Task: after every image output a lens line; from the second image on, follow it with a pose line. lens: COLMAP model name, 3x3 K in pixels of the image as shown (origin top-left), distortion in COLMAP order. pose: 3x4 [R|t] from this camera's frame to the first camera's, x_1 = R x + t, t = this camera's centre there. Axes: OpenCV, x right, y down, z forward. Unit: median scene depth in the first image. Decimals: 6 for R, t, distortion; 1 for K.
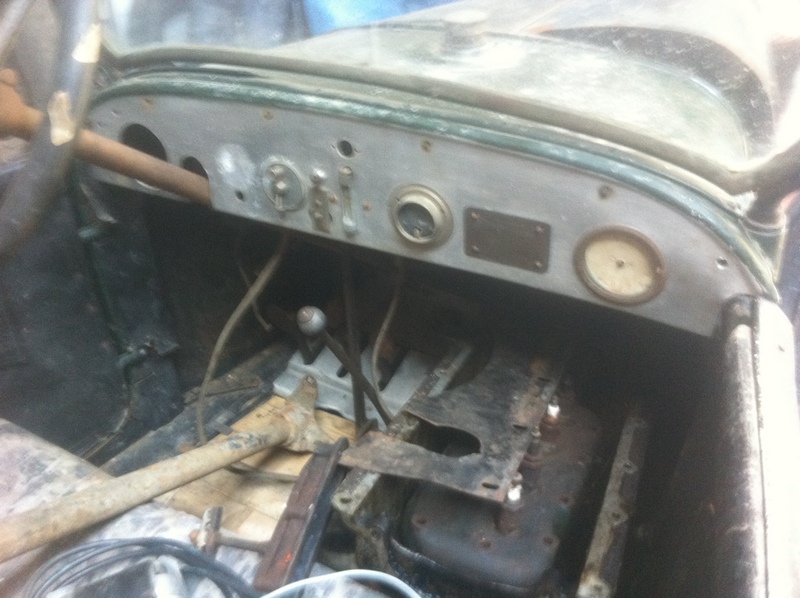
lens RADIAL K [[798.8, 0, 390.7], [0, 798.8, 295.7], [0, 0, 1]] dist [0.150012, -0.597439]
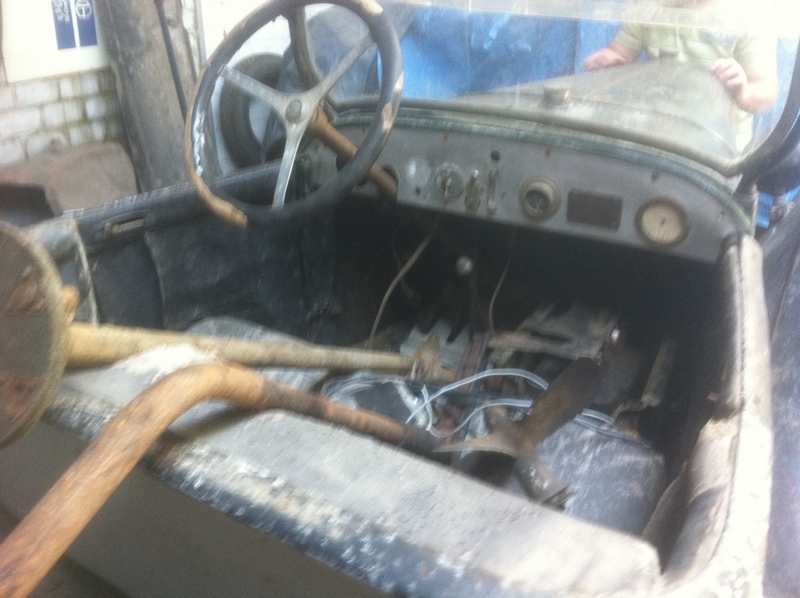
lens RADIAL K [[779.8, 0, 400.0], [0, 779.8, 299.0], [0, 0, 1]] dist [0.128406, -0.549535]
pose [[0.999456, 0.030028, -0.013625, -0.226810], [-0.031268, 0.994243, -0.102483, 0.288049], [0.010469, 0.102853, 0.994641, -0.599955]]
